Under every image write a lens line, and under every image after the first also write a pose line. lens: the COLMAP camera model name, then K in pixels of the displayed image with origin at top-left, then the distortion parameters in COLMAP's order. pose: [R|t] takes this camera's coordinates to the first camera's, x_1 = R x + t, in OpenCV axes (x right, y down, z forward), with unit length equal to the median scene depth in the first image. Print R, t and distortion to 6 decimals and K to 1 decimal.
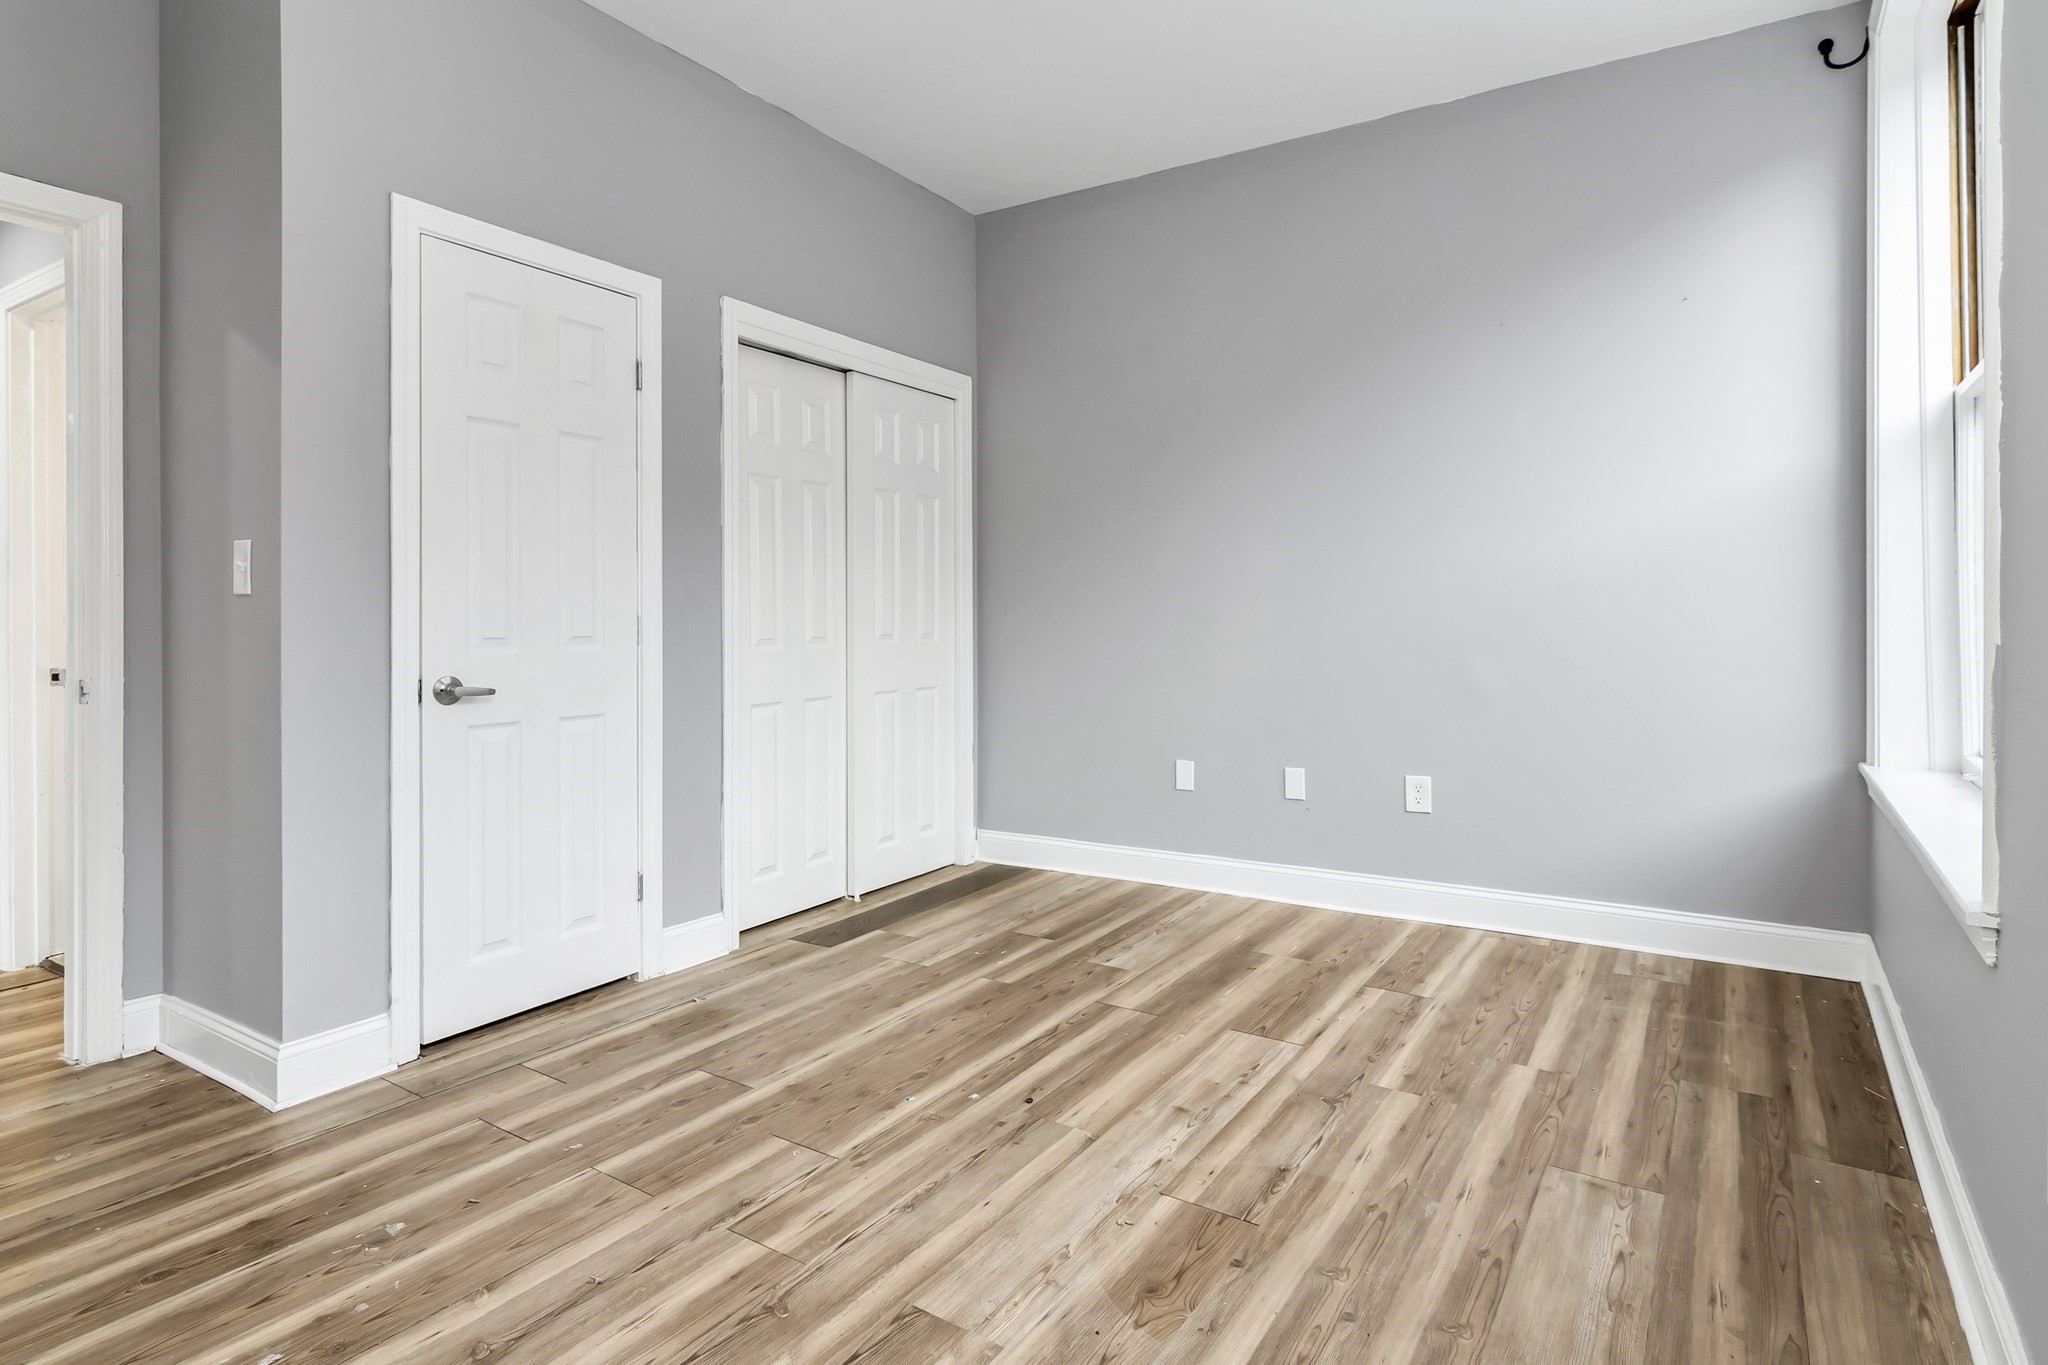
lens RADIAL K [[1045.9, 0, 1051.1], [0, 1045.9, 617.6], [0, 0, 1]] dist [0.001866, 0.000417]
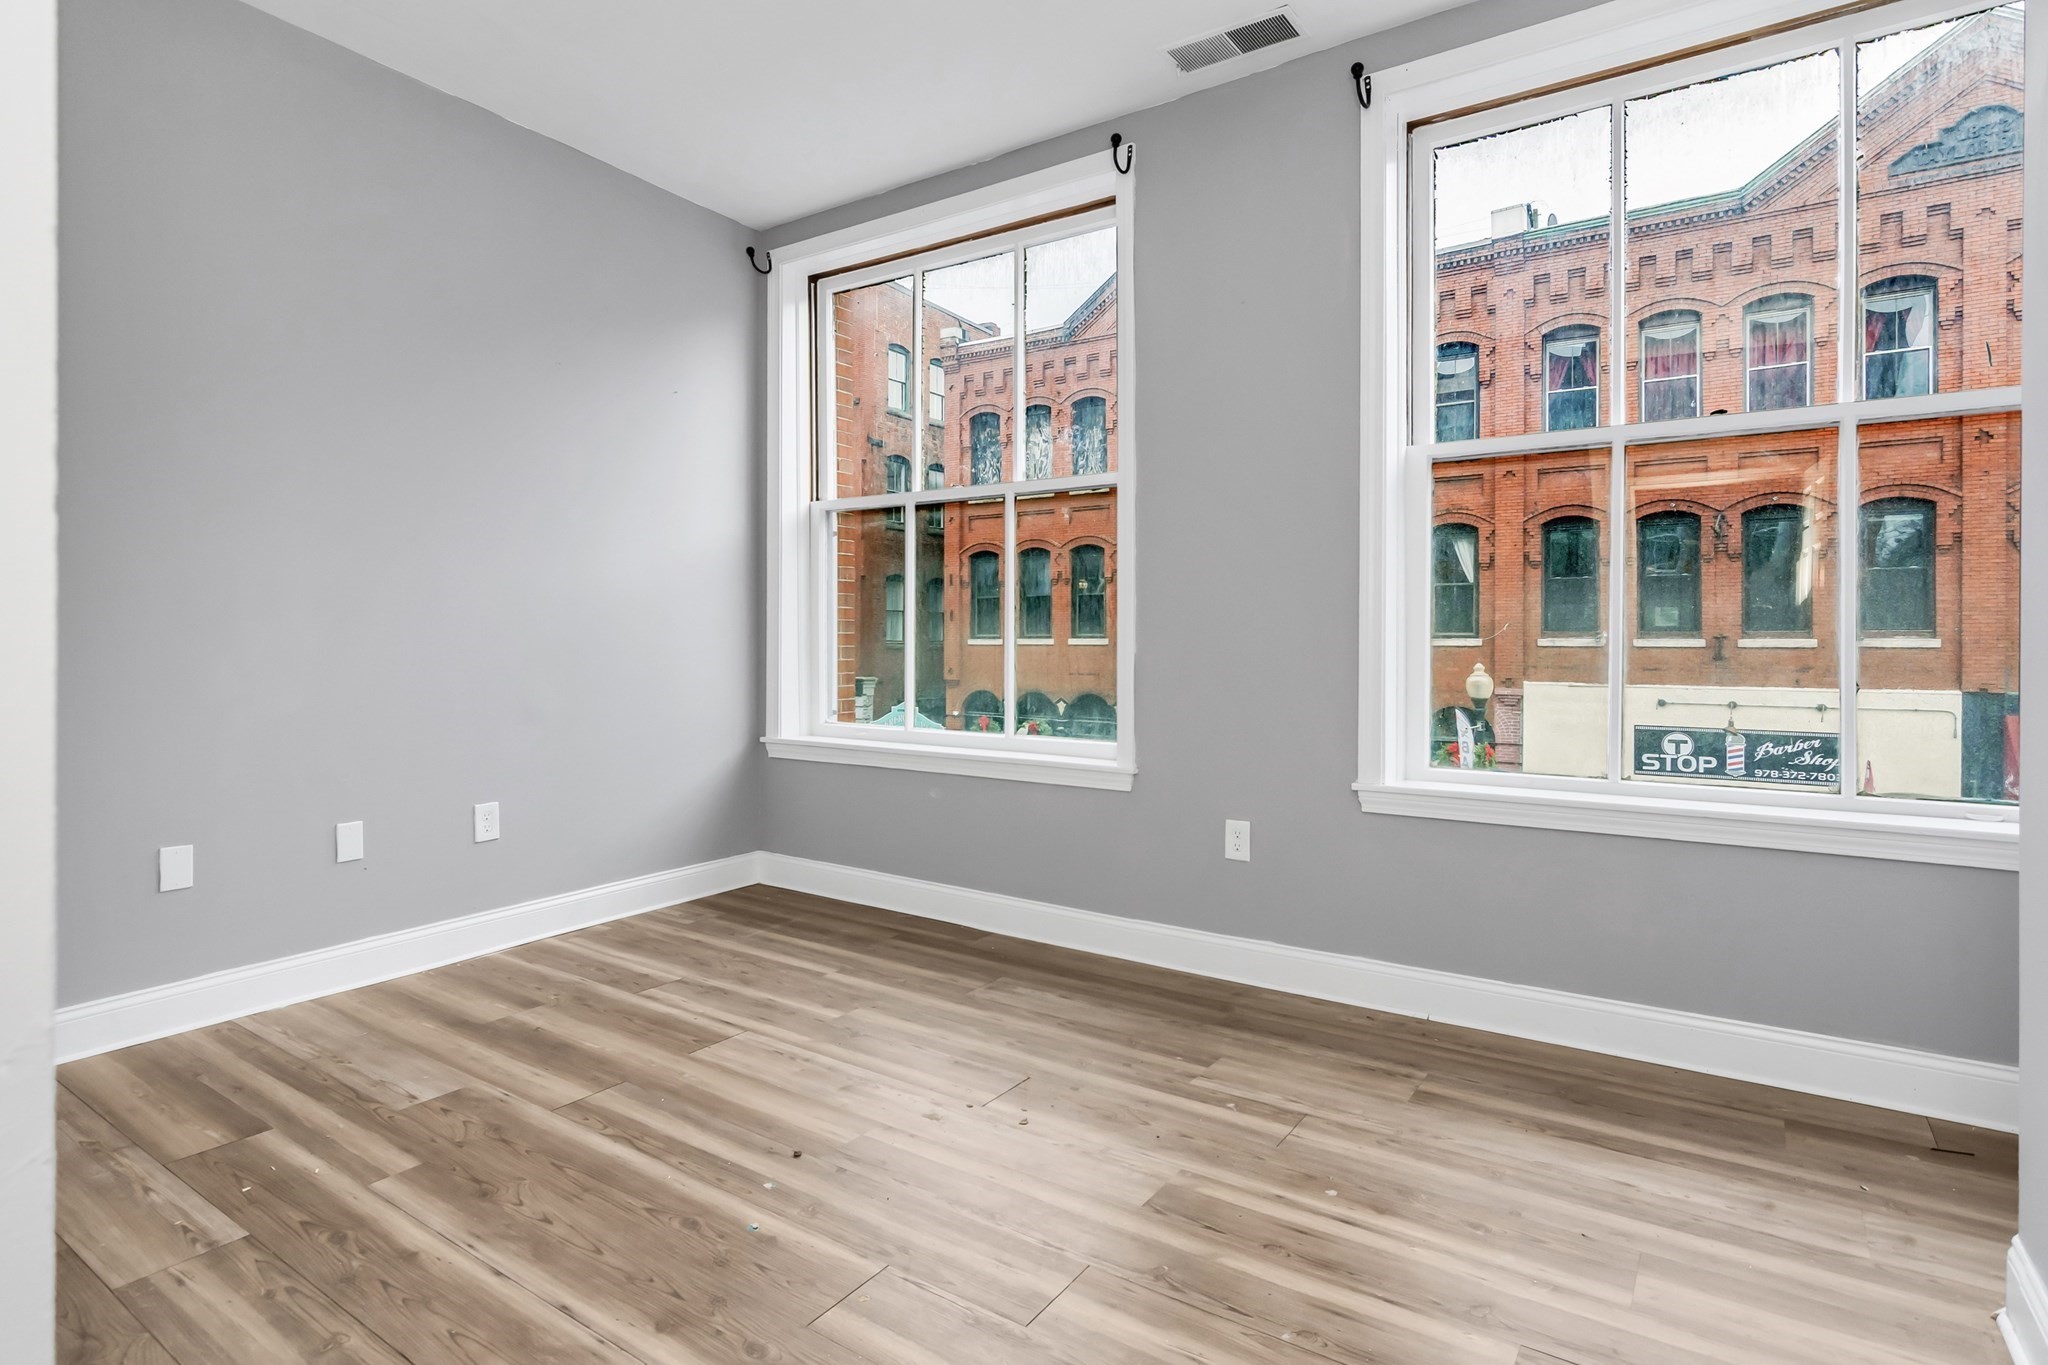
lens RADIAL K [[1079.0, 0, 964.7], [0, 1079.0, 648.2], [0, 0, 1]] dist [0.000455, -0.000104]
pose [[0.048489, -0.001782, 0.998822, -0.801934], [-0.003664, 0.999991, 0.001962, 0.007008], [-0.998817, -0.003755, 0.048482, 0.664521]]
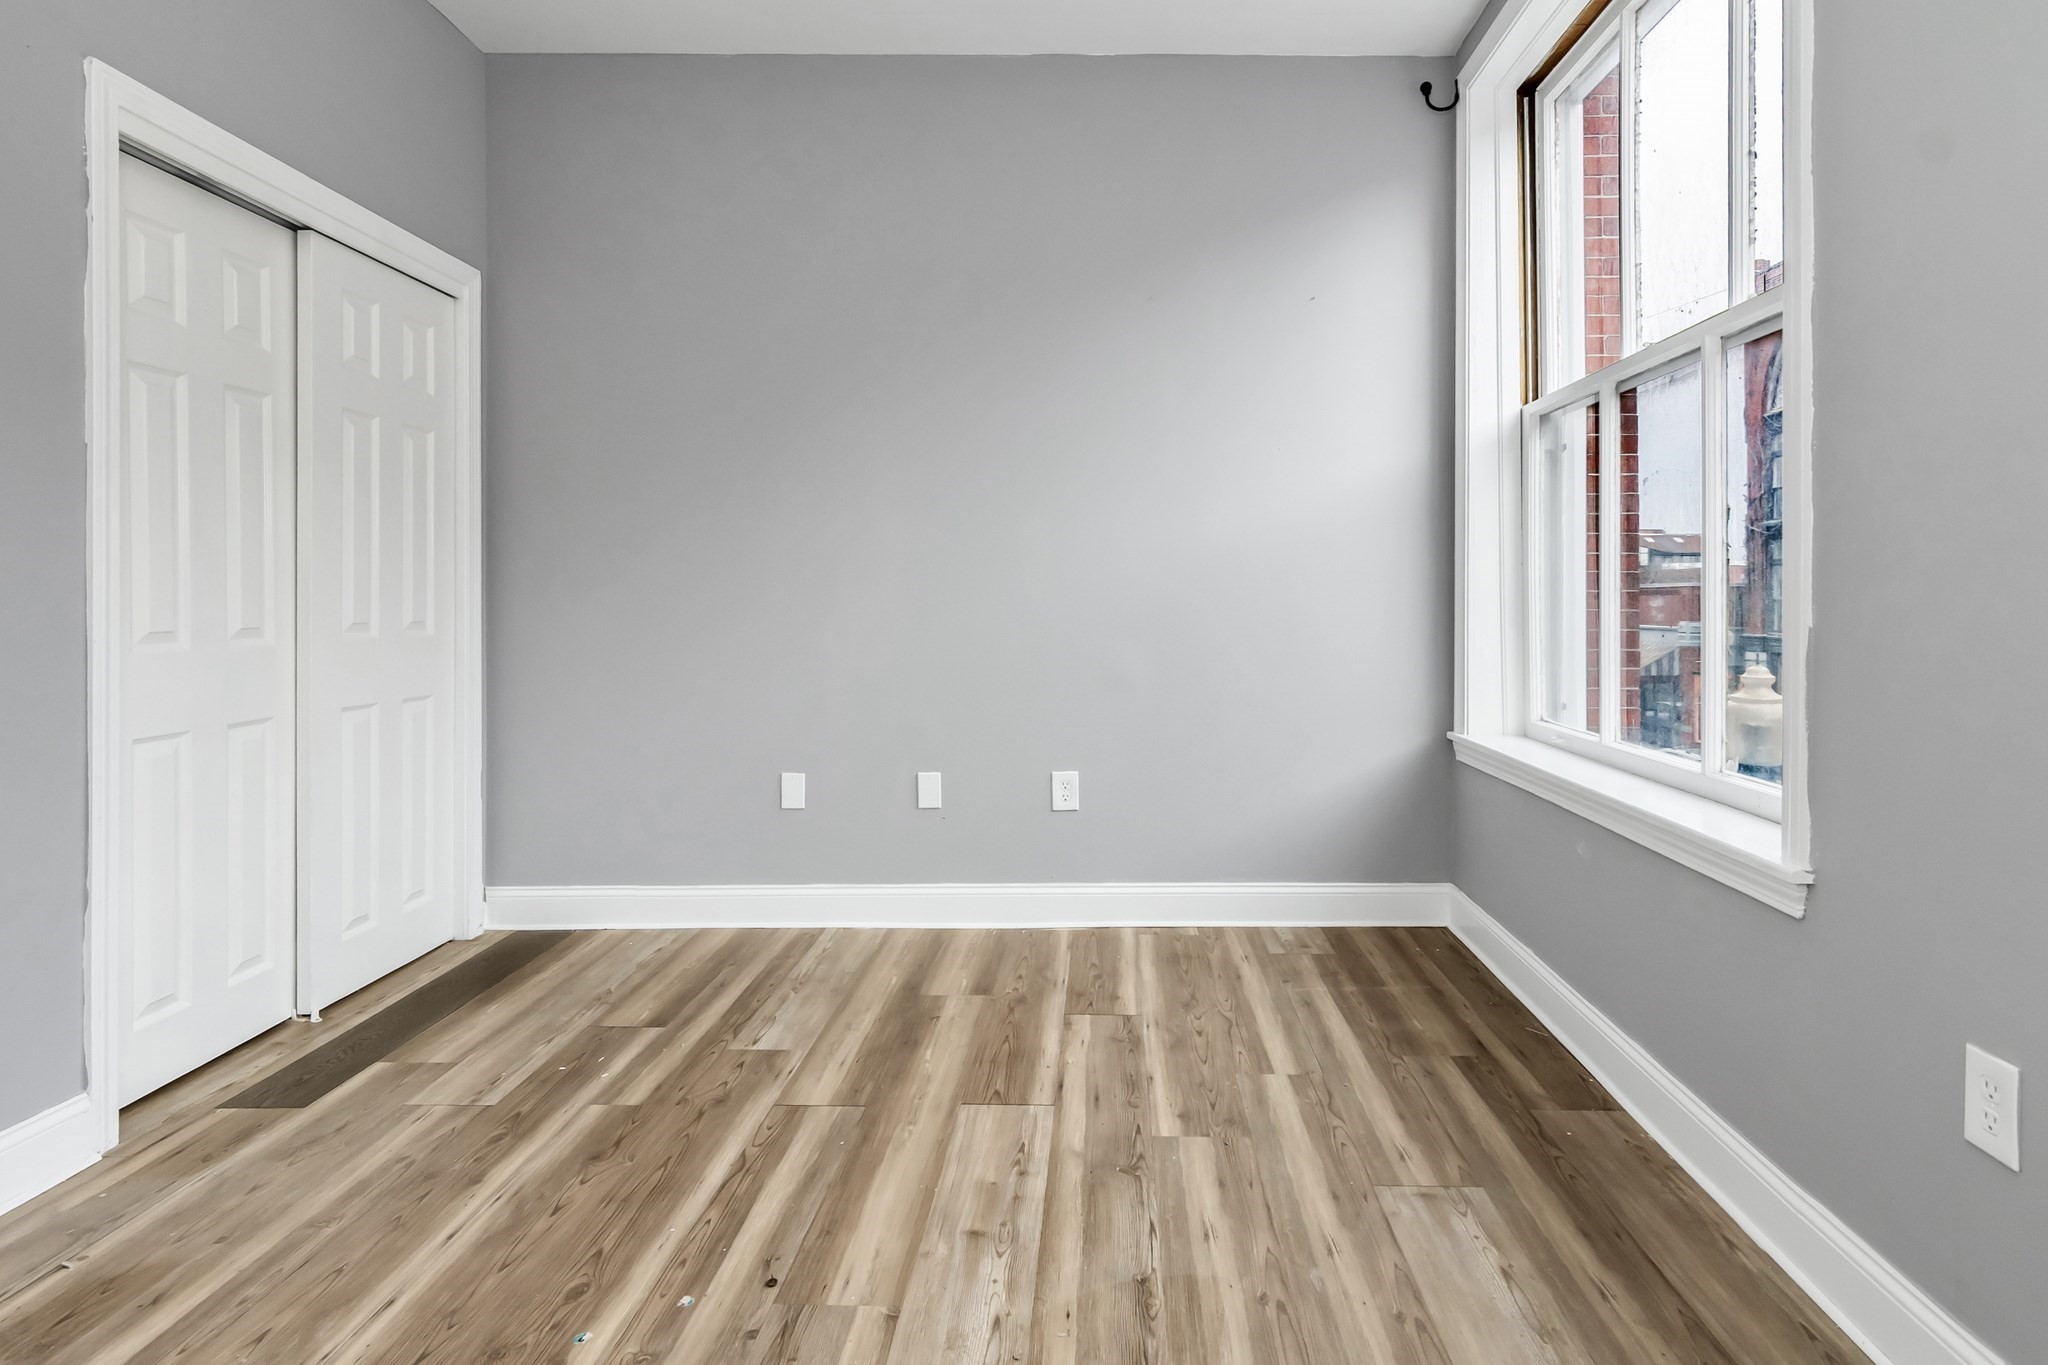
lens RADIAL K [[1084.4, 0, 1068.9], [0, 1084.4, 603.9], [0, 0, 1]] dist [0.000799, -0.001131]
pose [[0.856229, 0.002519, 0.516591, -0.188433], [-0.003580, 0.999993, 0.001058, 0.001332], [-0.516585, -0.002755, 0.856232, 0.222883]]
